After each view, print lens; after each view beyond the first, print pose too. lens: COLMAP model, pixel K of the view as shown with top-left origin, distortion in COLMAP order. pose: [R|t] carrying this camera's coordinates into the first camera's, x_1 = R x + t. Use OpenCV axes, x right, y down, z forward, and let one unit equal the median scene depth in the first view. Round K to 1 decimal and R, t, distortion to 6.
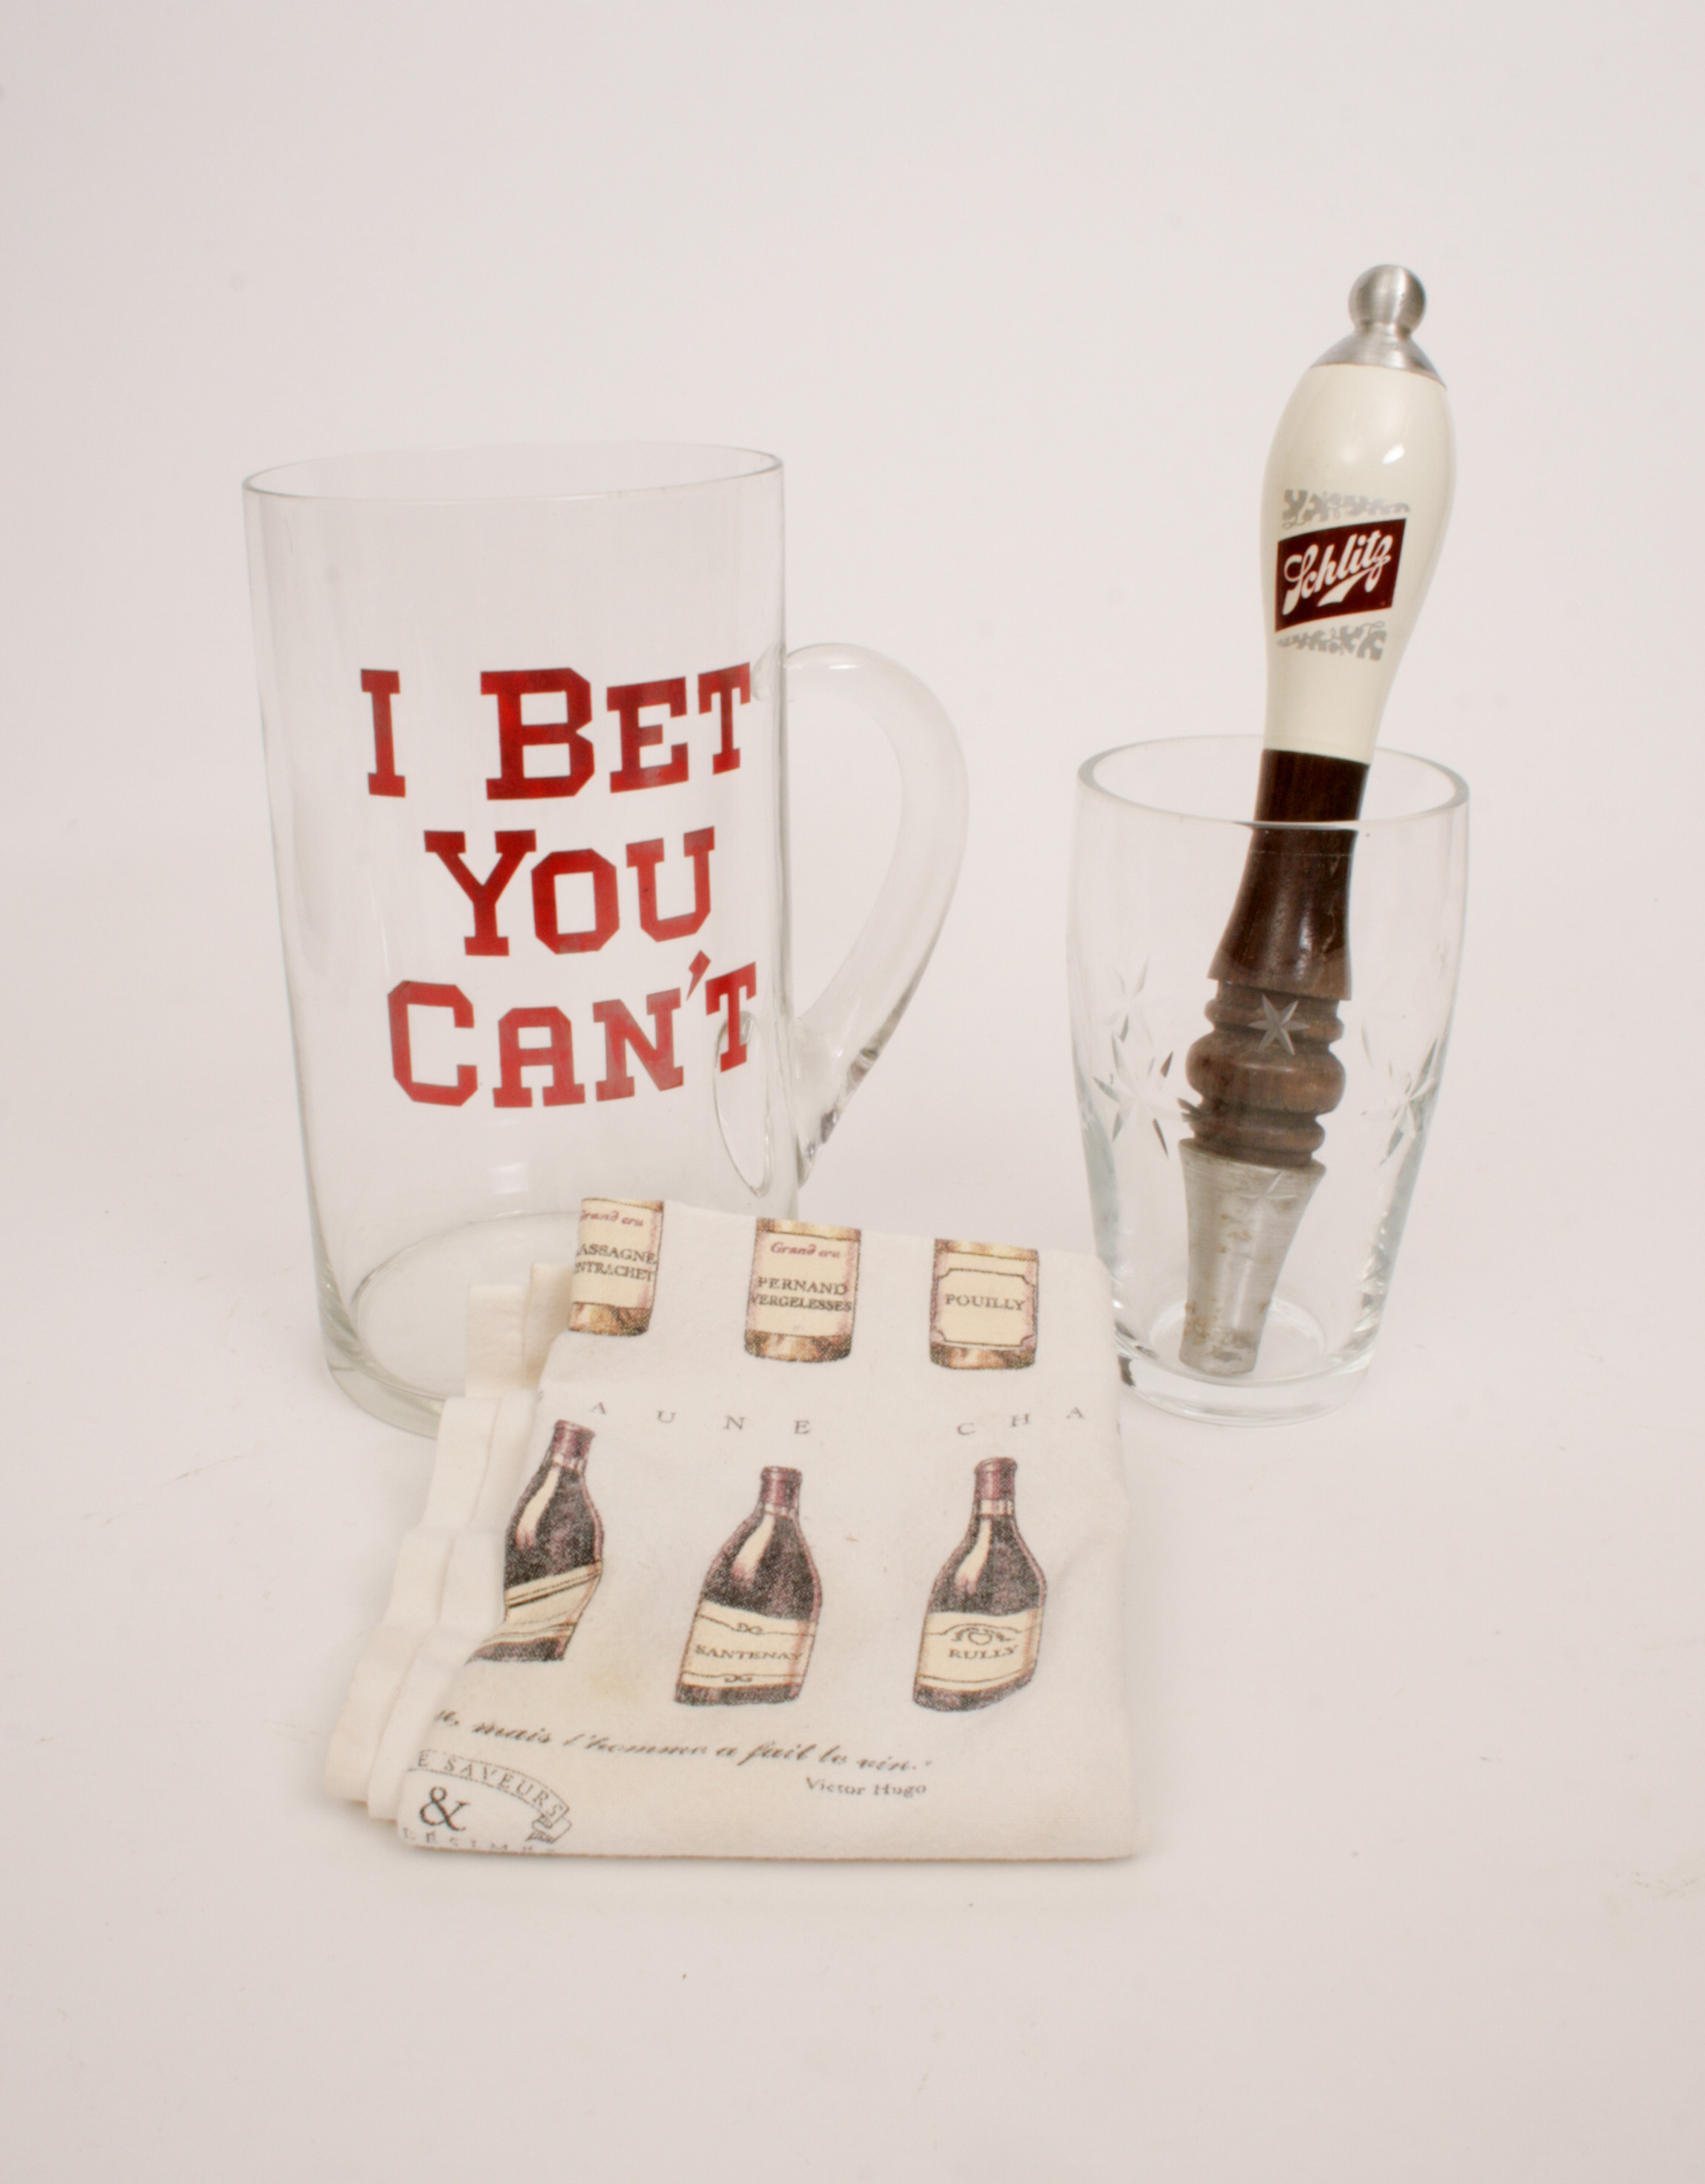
lens RADIAL K [[2445.7, 0, 852.5], [0, 2445.7, 1092.0], [0, 0, 1]] dist [-0.120174, 0.005798]
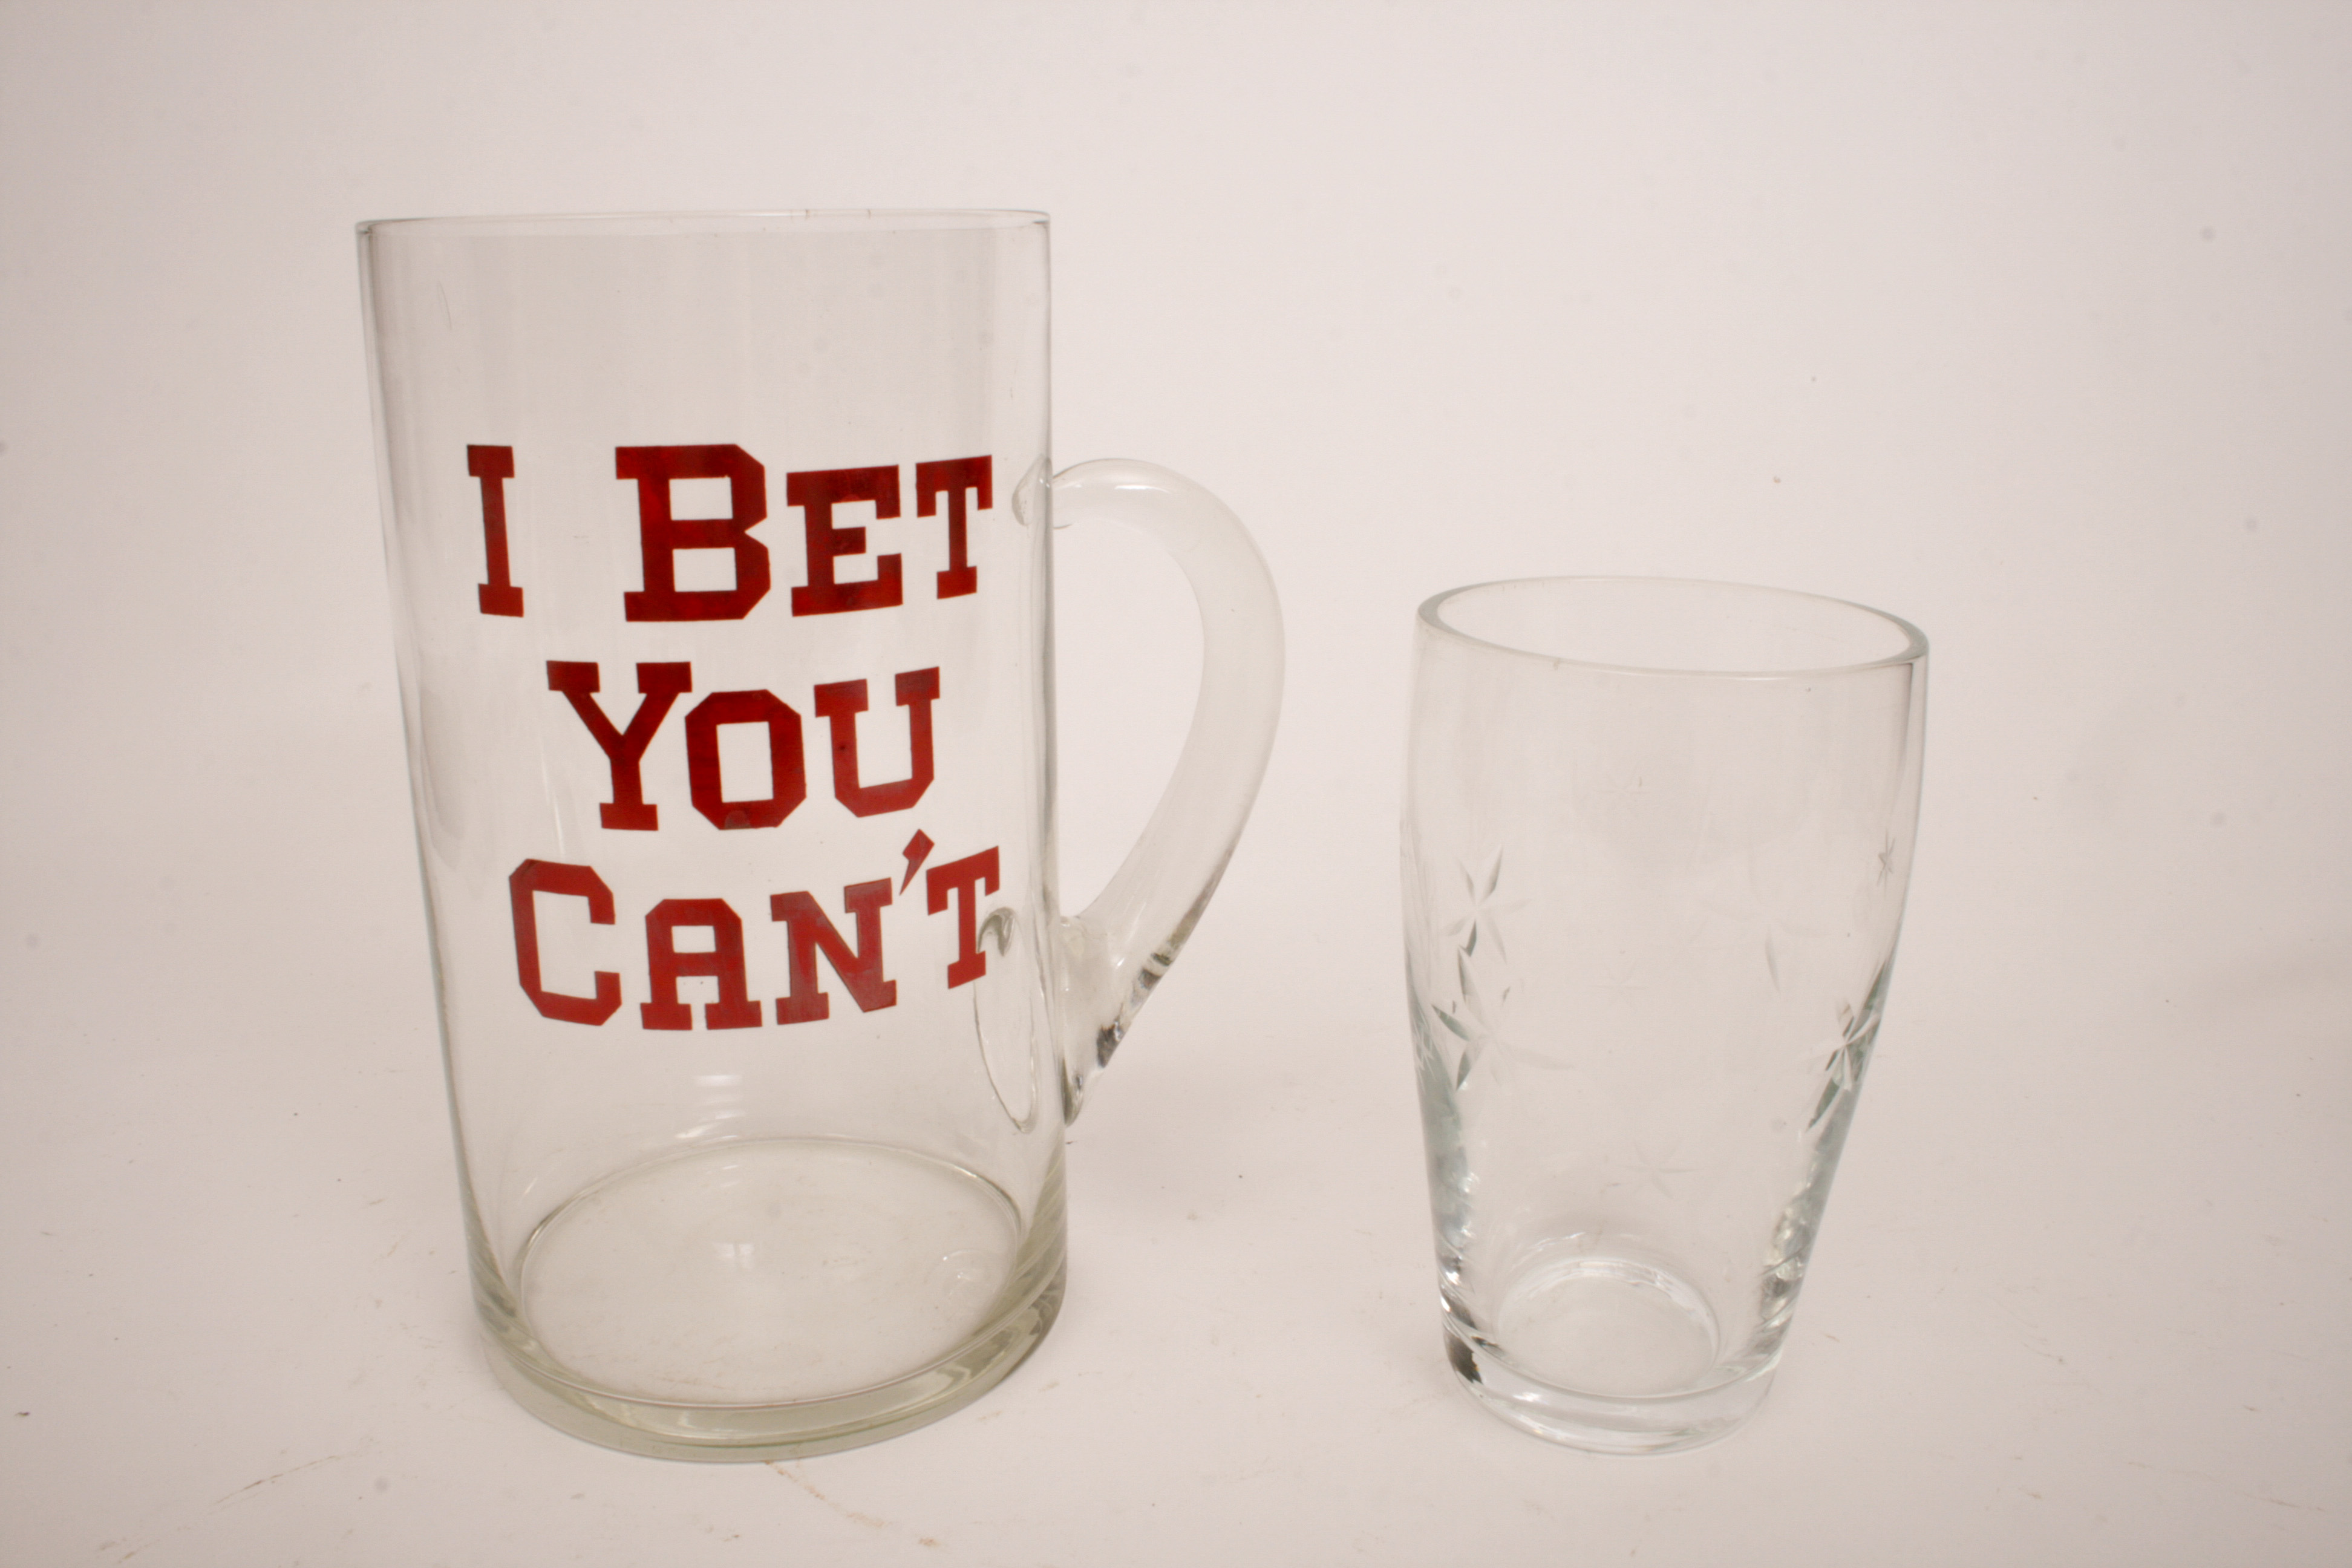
lens RADIAL K [[2002.6, 0, 1182.8], [0, 2002.6, 746.8], [0, 0, 1]] dist [-0.086200, 0.002968]
pose [[0.999483, 0.020036, -0.025127, 0.035585], [-0.022537, 0.994369, -0.103553, -0.020992], [0.022910, 0.104066, 0.994306, 0.381482]]
